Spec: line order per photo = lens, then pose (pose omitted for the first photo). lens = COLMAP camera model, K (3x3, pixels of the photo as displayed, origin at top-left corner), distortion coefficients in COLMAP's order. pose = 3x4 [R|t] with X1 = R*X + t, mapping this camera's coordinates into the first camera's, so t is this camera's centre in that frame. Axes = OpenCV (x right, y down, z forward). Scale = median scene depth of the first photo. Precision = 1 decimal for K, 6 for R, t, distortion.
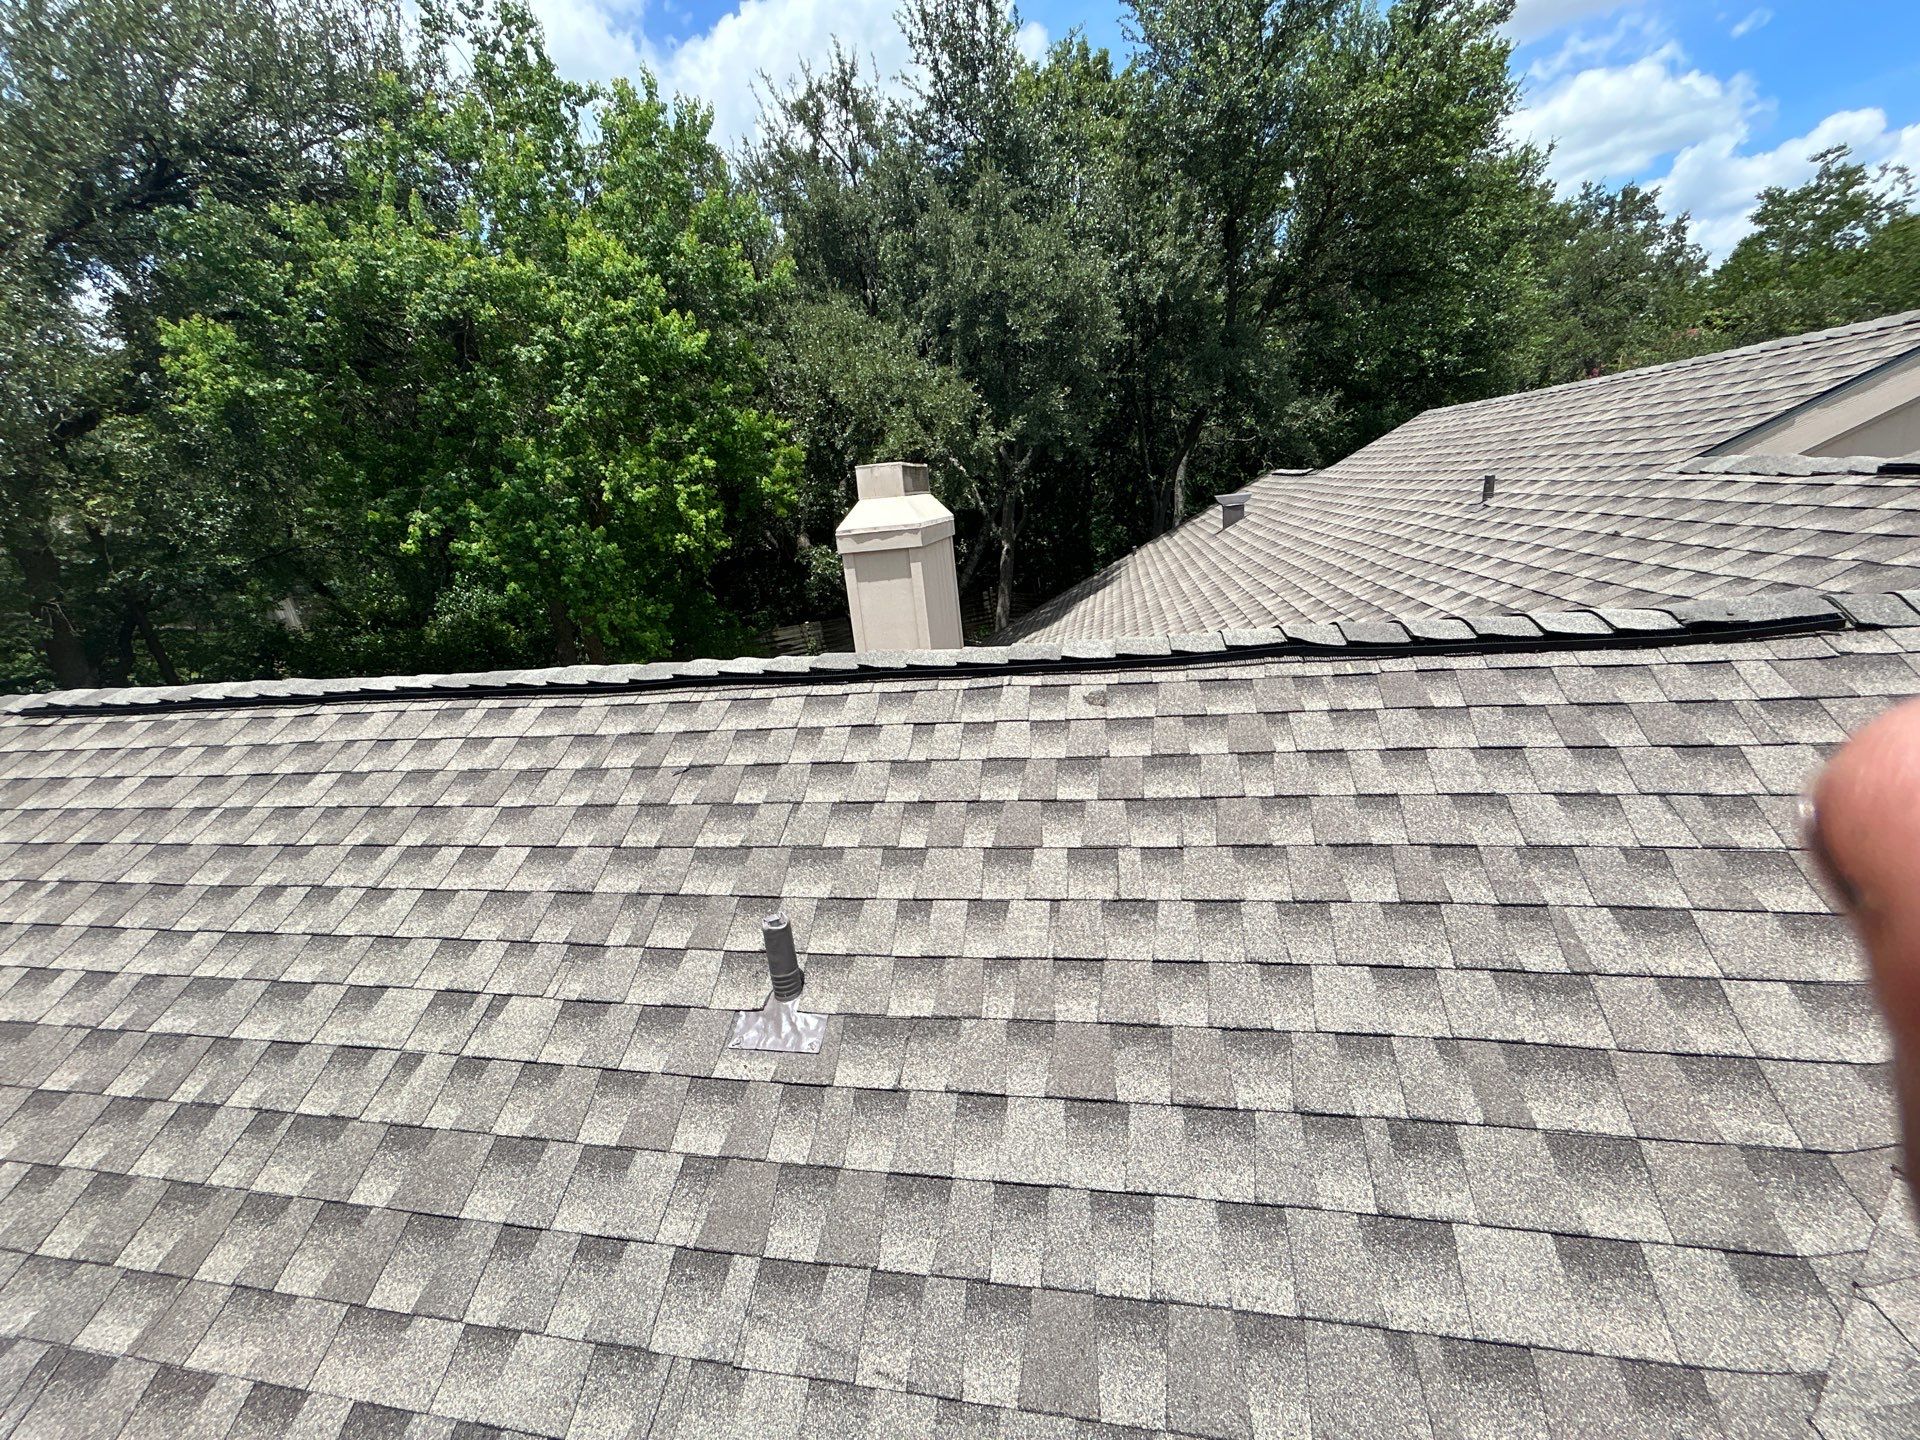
lens RADIAL K [[791.9, 0, 962.3], [0, 791.9, 725.6], [0, 0, 1]] dist [0.001037, 0.000404]
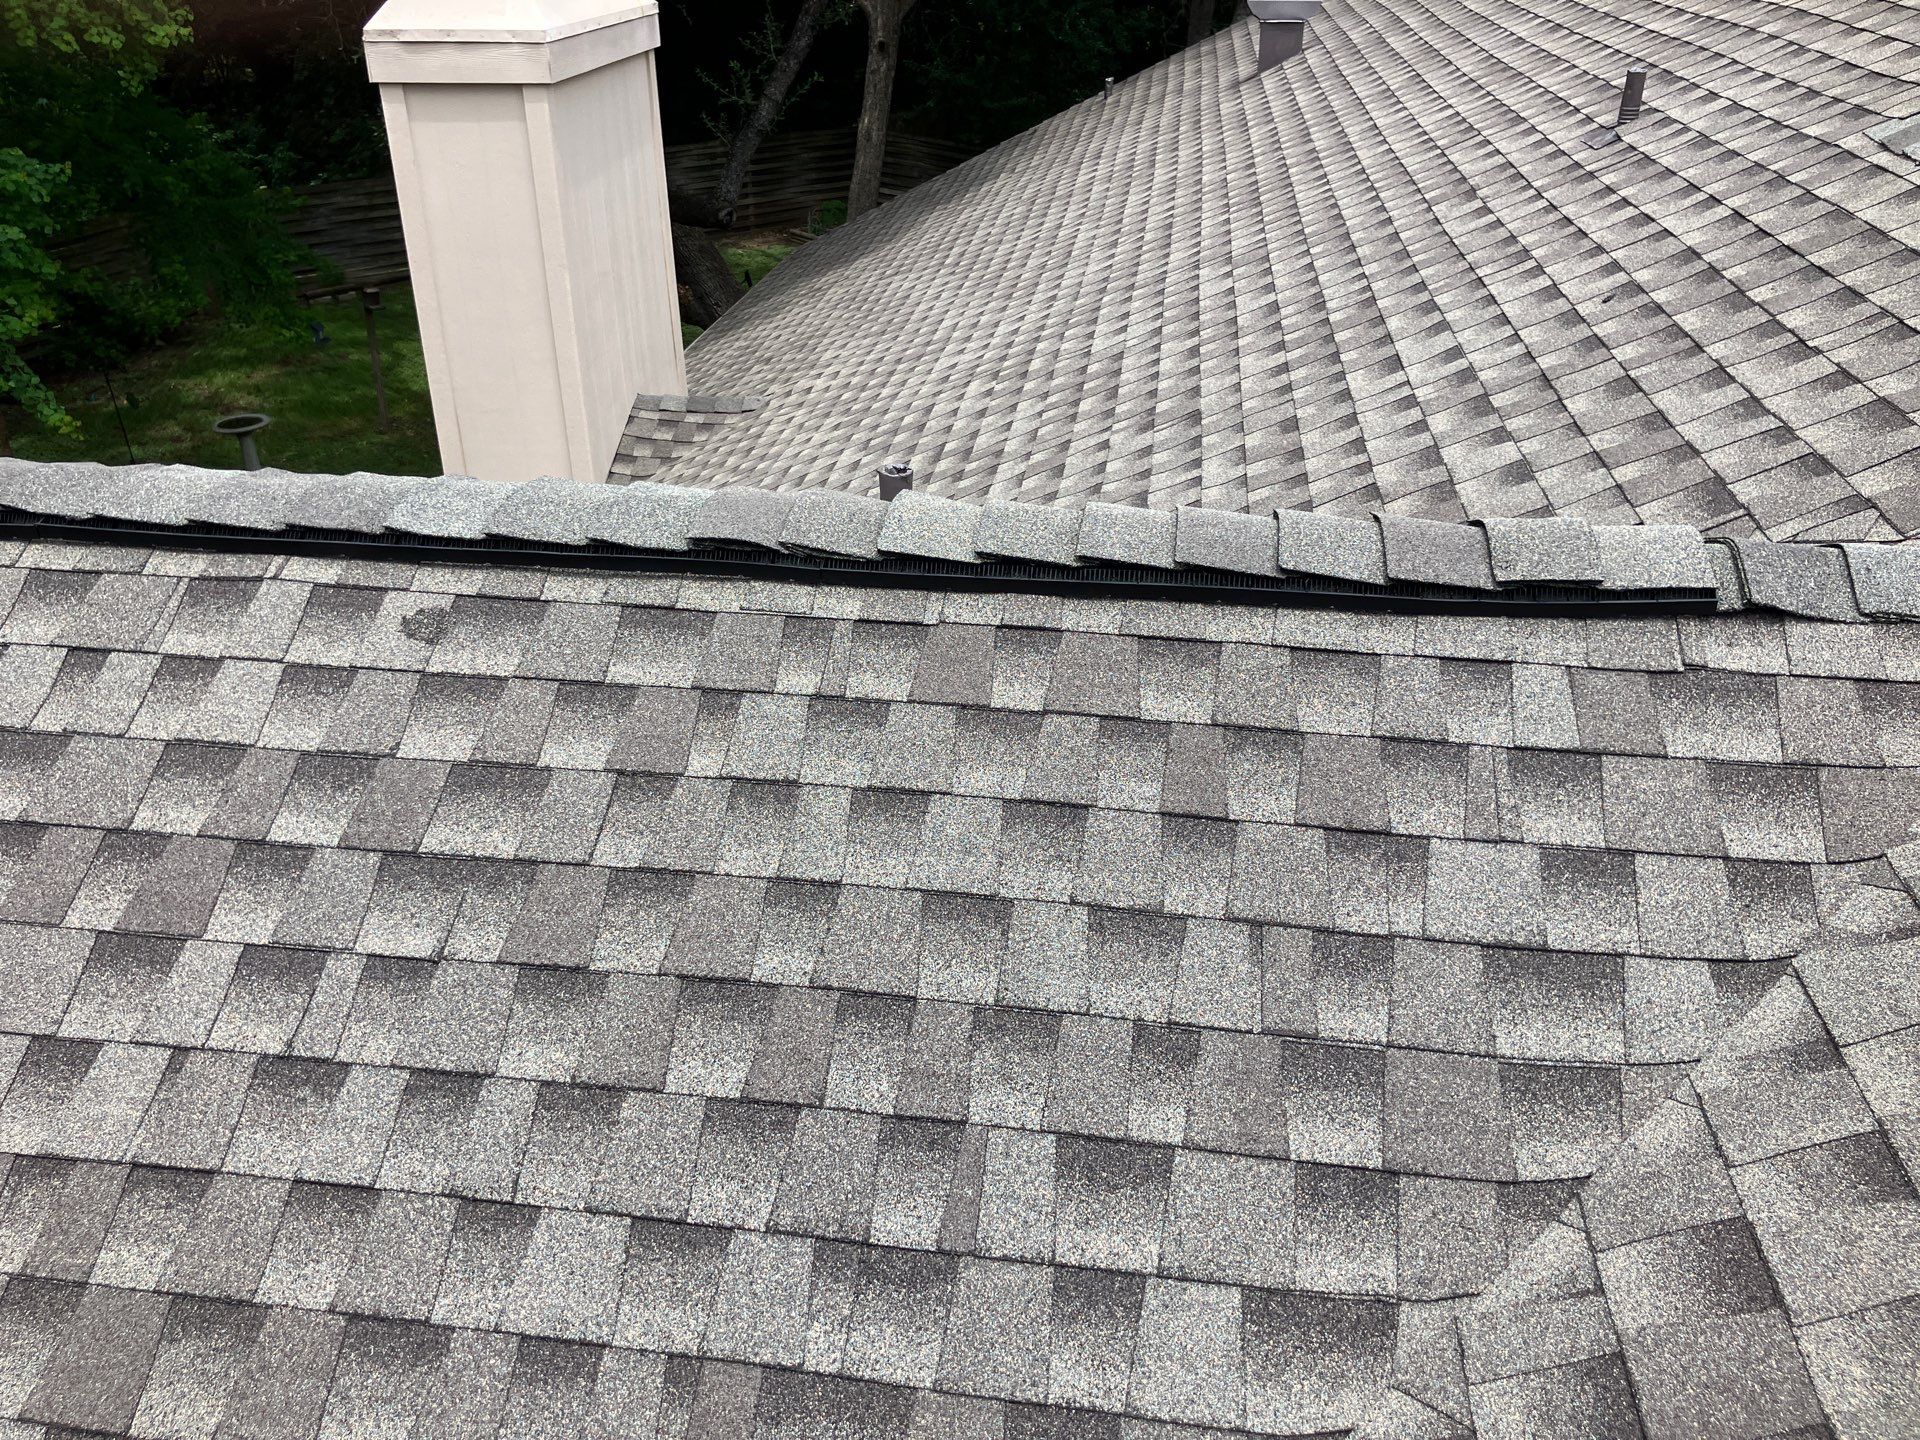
lens RADIAL K [[1610.0, 0, 959.4], [0, 1610.0, 717.2], [0, 0, 1]] dist [0.011054, -0.000106]
pose [[0.995105, 0.055226, 0.081952, 0.493736], [-0.070185, 0.978751, 0.192665, -0.230783], [-0.069570, -0.197473, 0.977836, -0.073038]]
